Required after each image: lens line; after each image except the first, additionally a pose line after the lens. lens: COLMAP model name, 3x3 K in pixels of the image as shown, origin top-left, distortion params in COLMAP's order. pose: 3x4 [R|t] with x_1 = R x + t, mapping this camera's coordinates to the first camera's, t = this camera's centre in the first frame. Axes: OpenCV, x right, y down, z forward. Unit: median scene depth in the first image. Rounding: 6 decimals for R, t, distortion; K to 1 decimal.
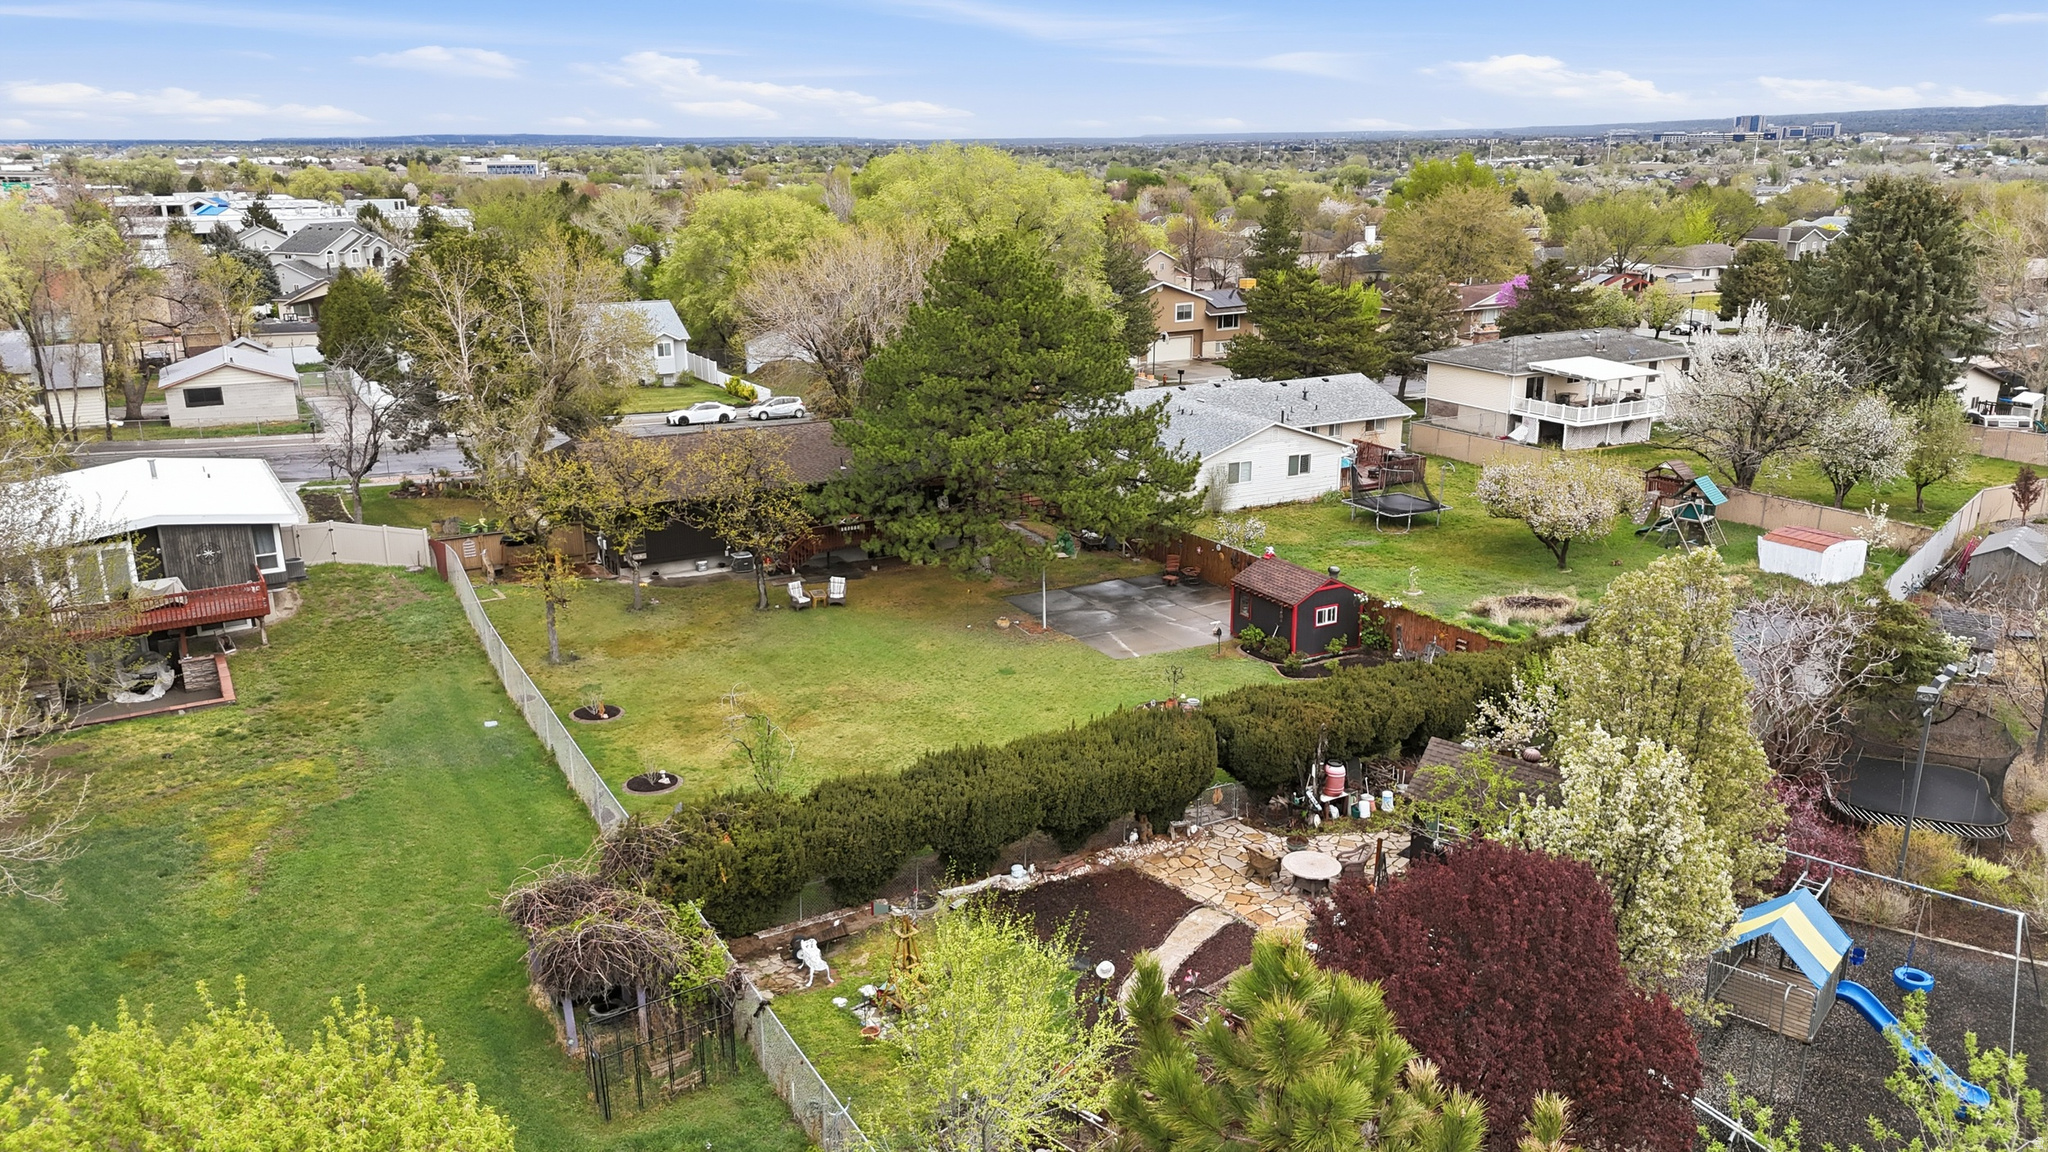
lens RADIAL K [[1497.9, 0, 1024.0], [0, 1497.9, 576.0], [0, 0, 1]] dist [0.065417, -0.042882]
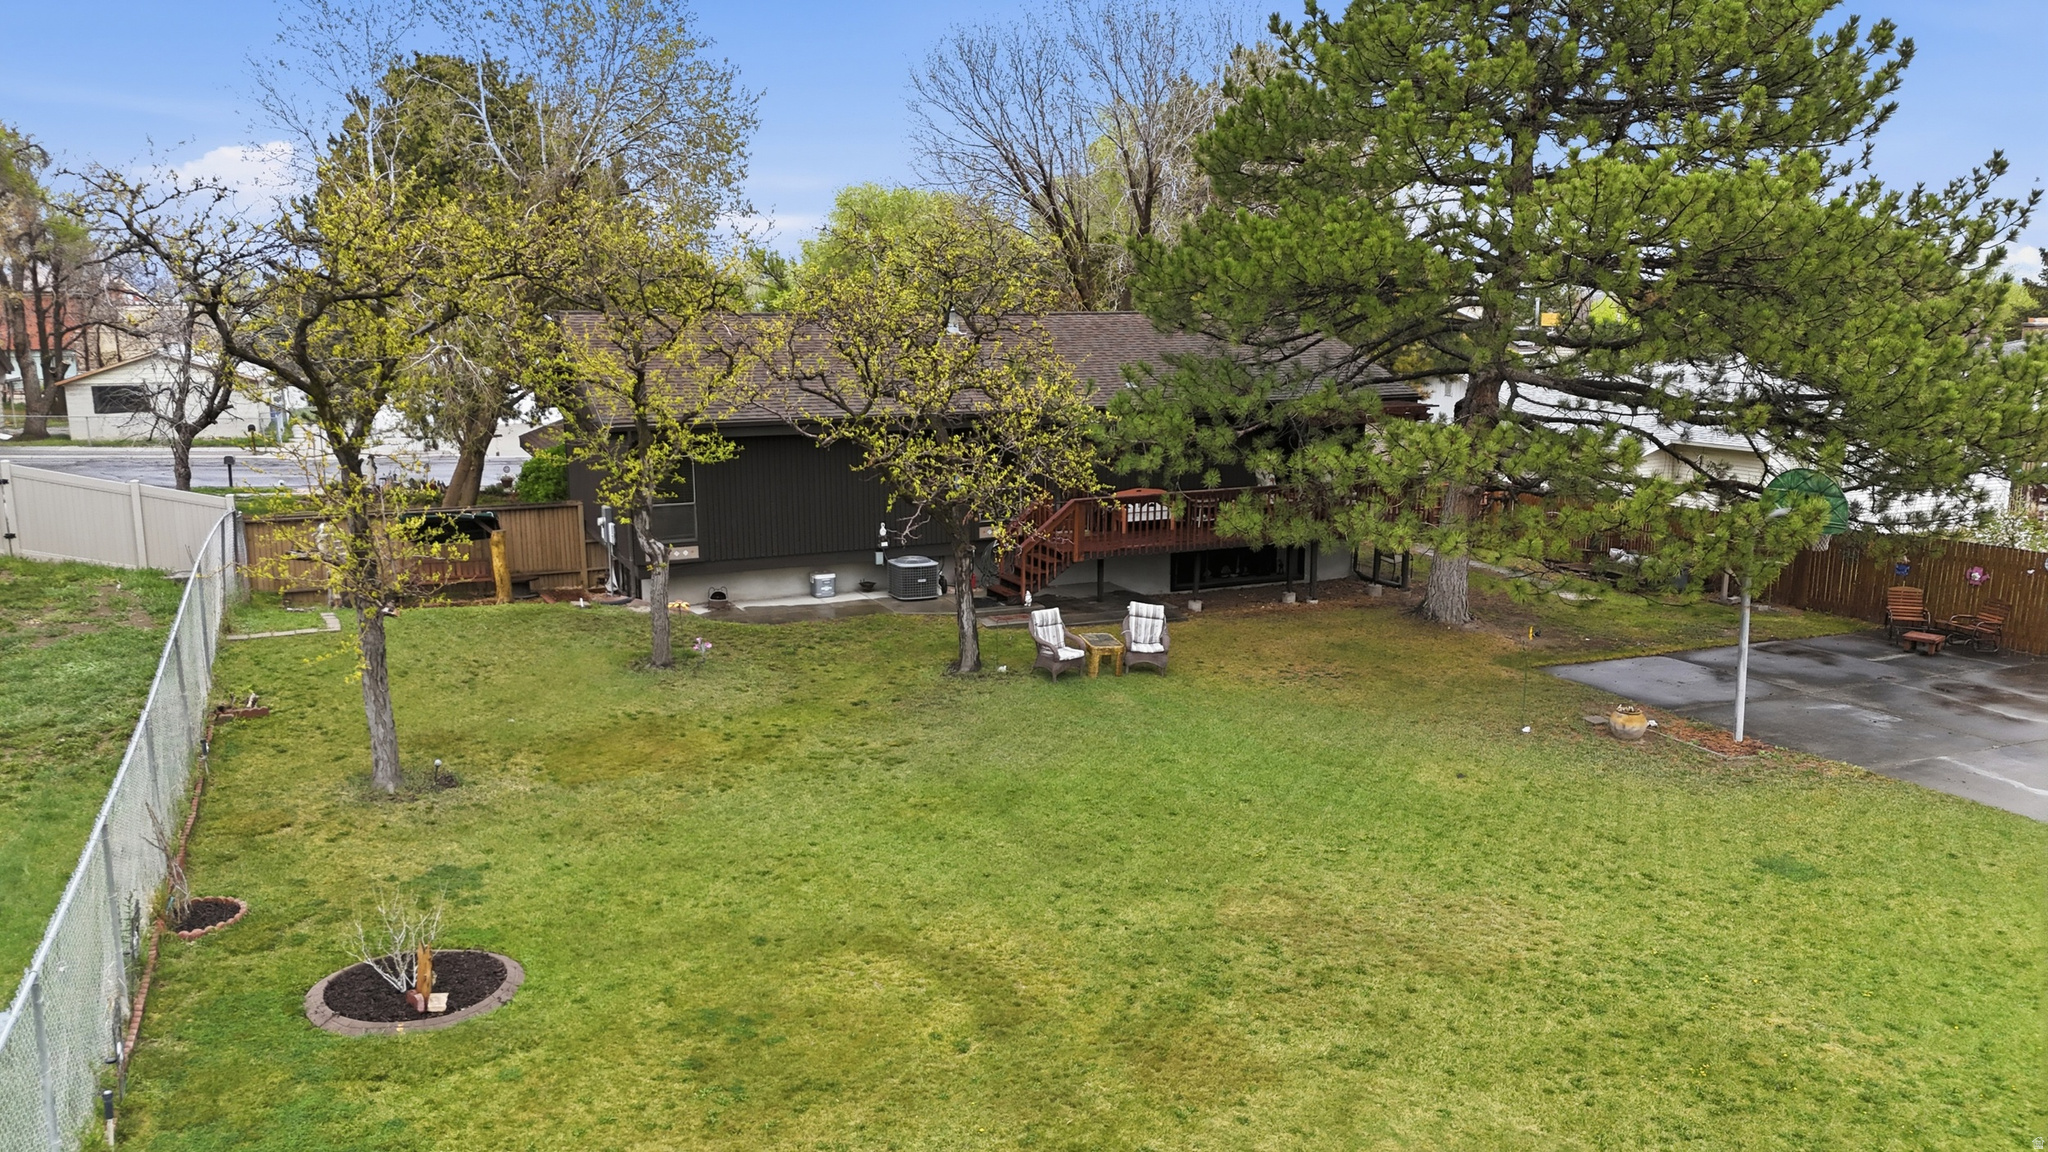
lens RADIAL K [[1490.8, 0, 1024.0], [0, 1490.8, 576.0], [0, 0, 1]] dist [0.102610, -0.122153]
pose [[0.996668, 0.017949, -0.079569, -0.127290], [-0.025643, 0.994978, -0.096755, 0.034110], [0.077433, 0.098473, 0.992123, 0.599936]]
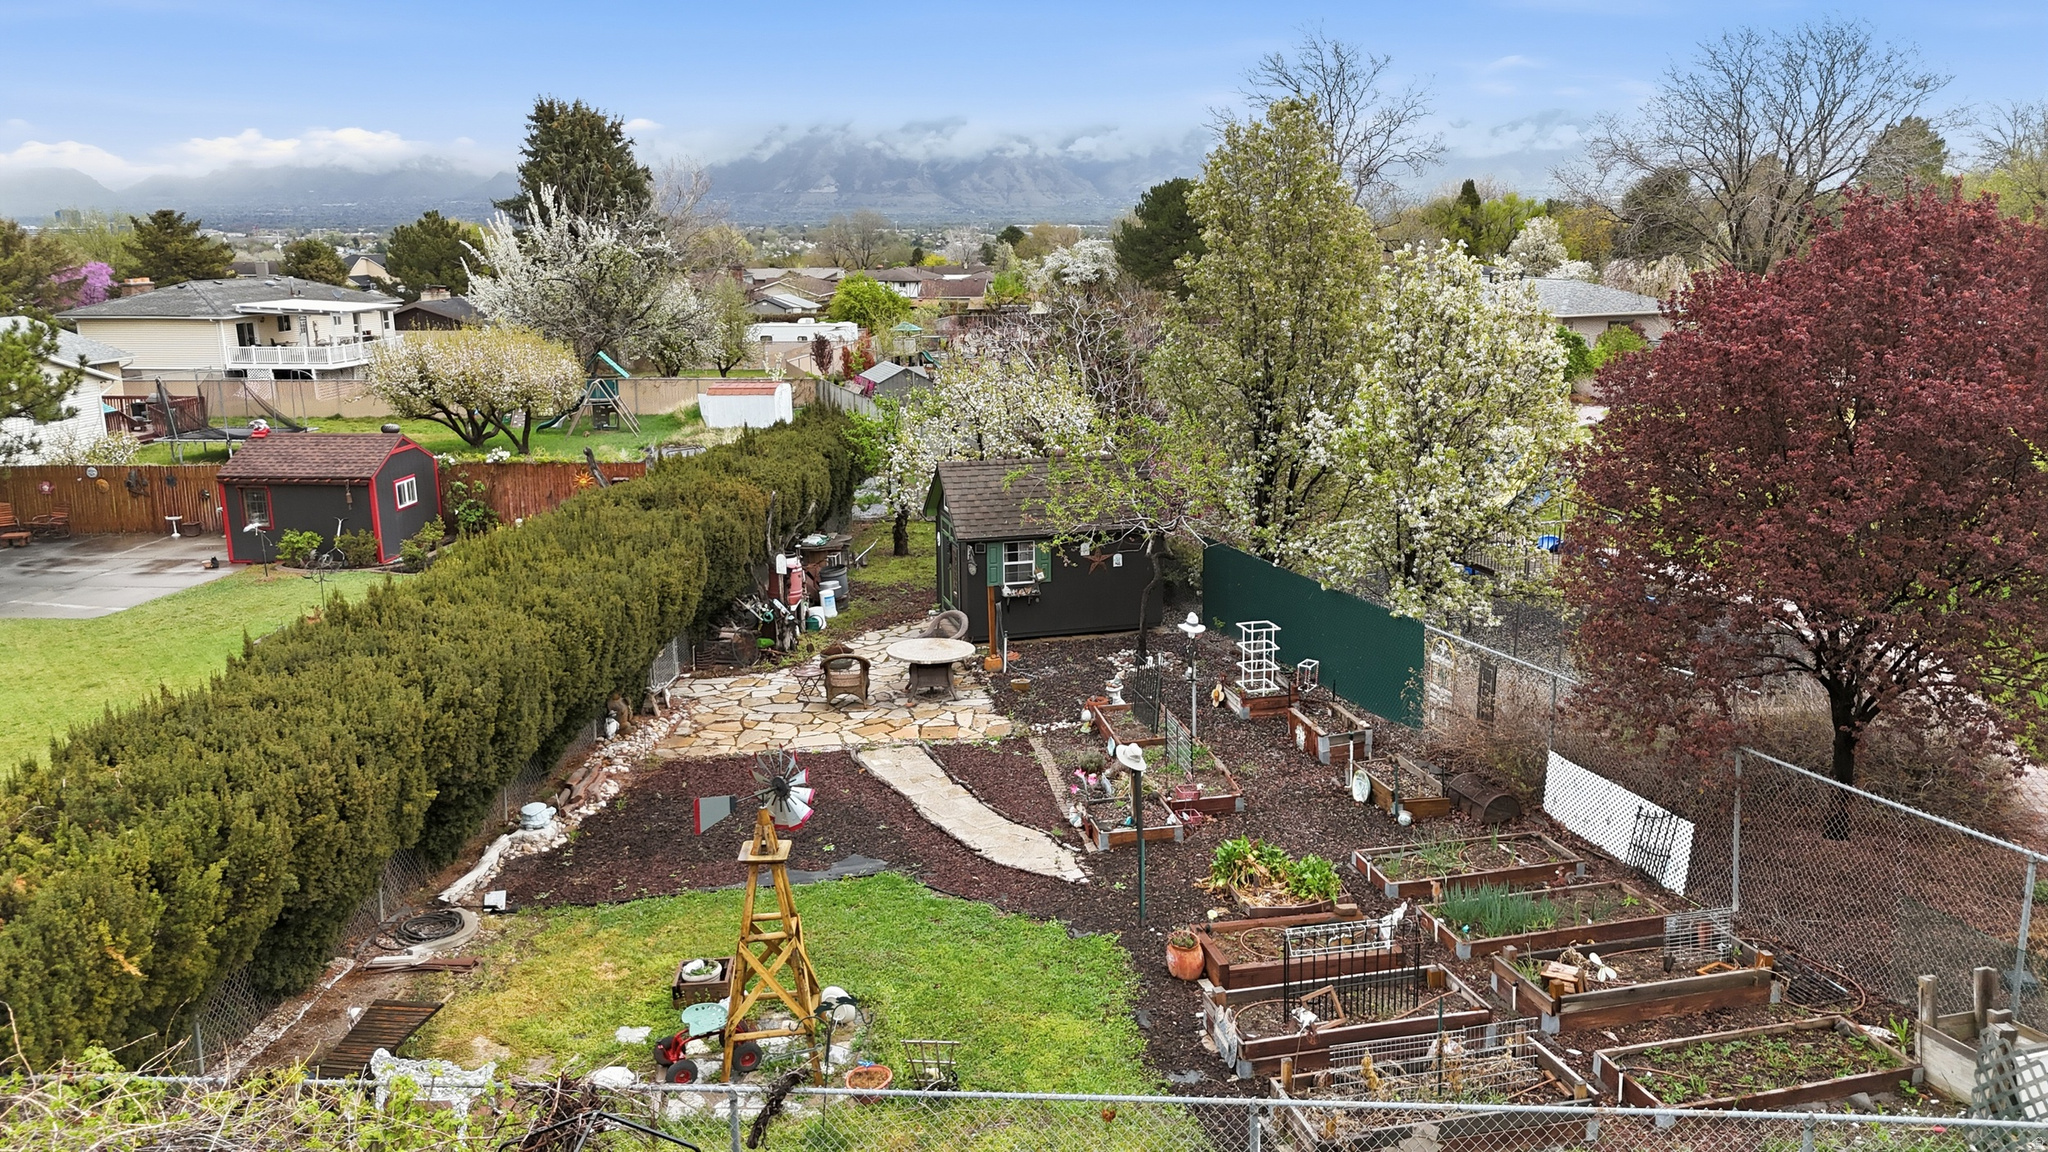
lens RADIAL K [[1500.7, 0, 1024.0], [0, 1500.7, 576.0], [0, 0, 1]] dist [0.106257, -0.129831]
pose [[0.559439, -0.183352, 0.808338, -0.183356], [0.234109, 0.970472, 0.058104, 0.080532], [-0.795123, 0.156734, 0.585844, 0.356977]]
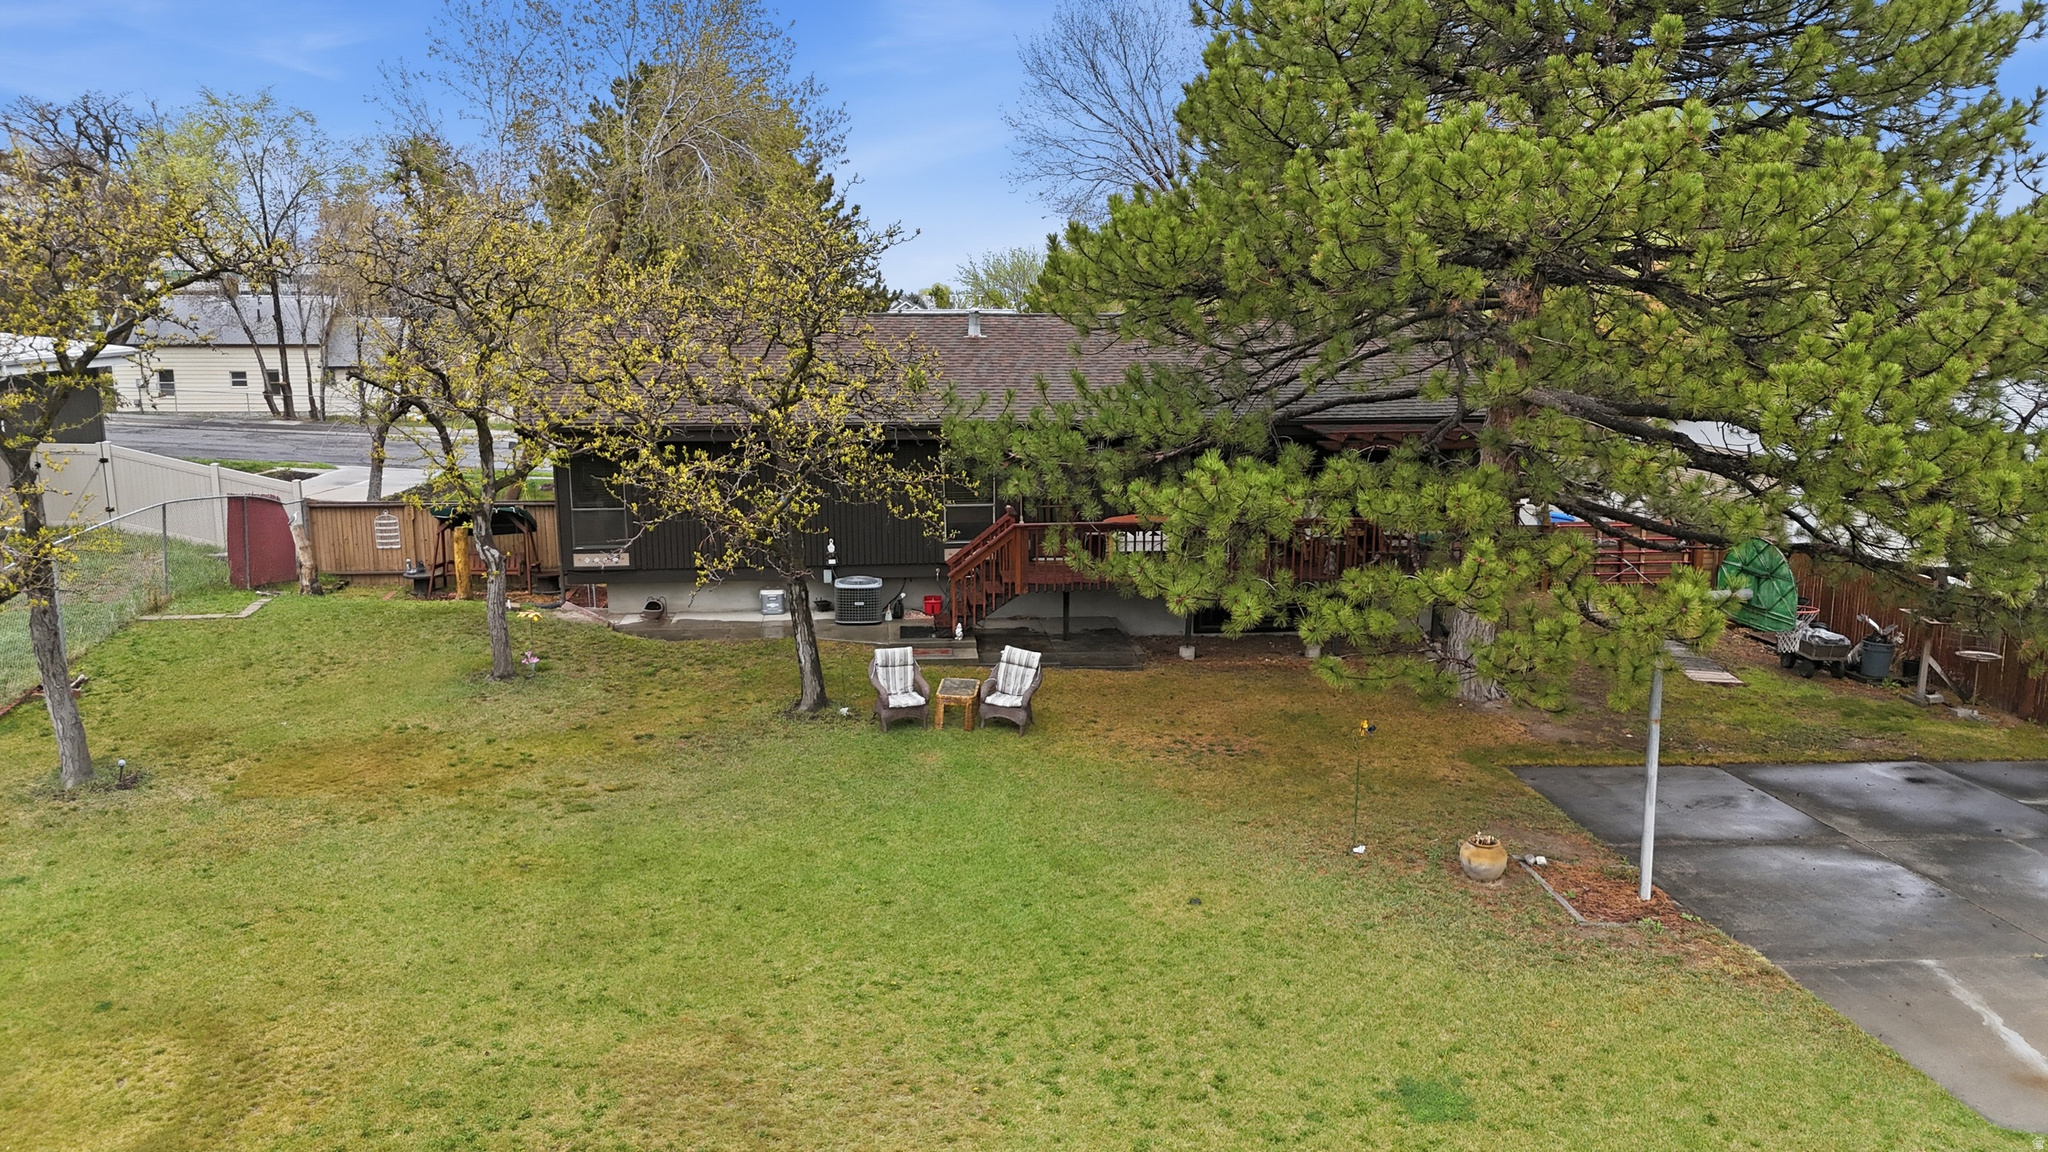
lens RADIAL K [[1500.7, 0, 1024.0], [0, 1500.7, 576.0], [0, 0, 1]] dist [0.106257, -0.129831]
pose [[0.919107, 0.077057, -0.386399, 0.012425], [-0.114810, 0.990510, -0.075561, 0.010571], [0.376910, 0.113811, 0.919231, 0.681033]]
